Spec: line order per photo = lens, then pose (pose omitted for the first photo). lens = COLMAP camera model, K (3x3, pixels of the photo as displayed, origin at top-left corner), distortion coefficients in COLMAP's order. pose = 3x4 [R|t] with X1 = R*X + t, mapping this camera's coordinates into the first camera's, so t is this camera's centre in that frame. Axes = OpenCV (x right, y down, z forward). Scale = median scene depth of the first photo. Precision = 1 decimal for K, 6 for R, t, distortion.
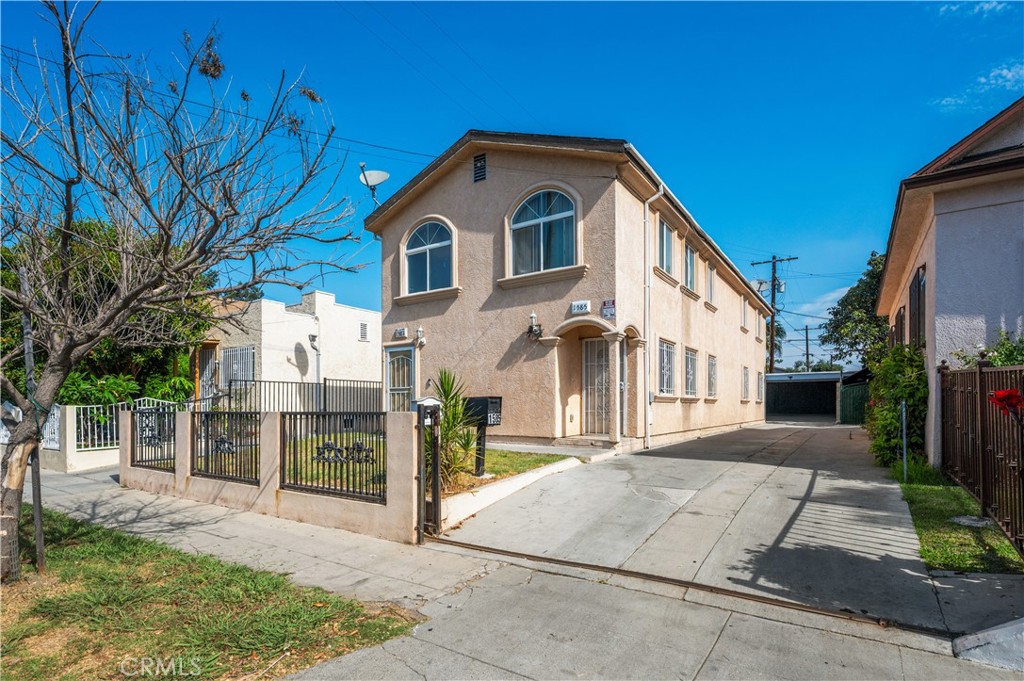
lens RADIAL K [[500.5, 0, 507.9], [0, 500.5, 401.5], [0, 0, 1]] dist [0.000473, 0.000353]
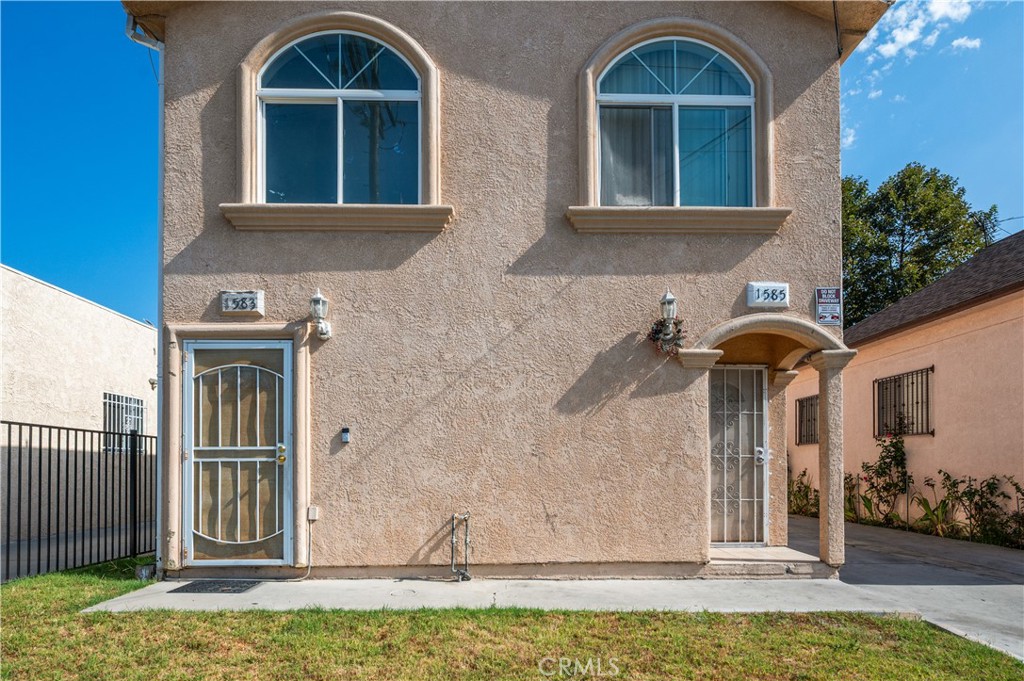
lens RADIAL K [[500.5, 0, 510.9], [0, 500.5, 349.5], [0, 0, 1]] dist [0.000473, 0.000353]
pose [[0.810626, 0.011218, 0.585457, -0.306605], [-0.005255, 0.999916, -0.011884, -0.111384], [-0.585541, 0.006557, 0.810616, 0.657309]]
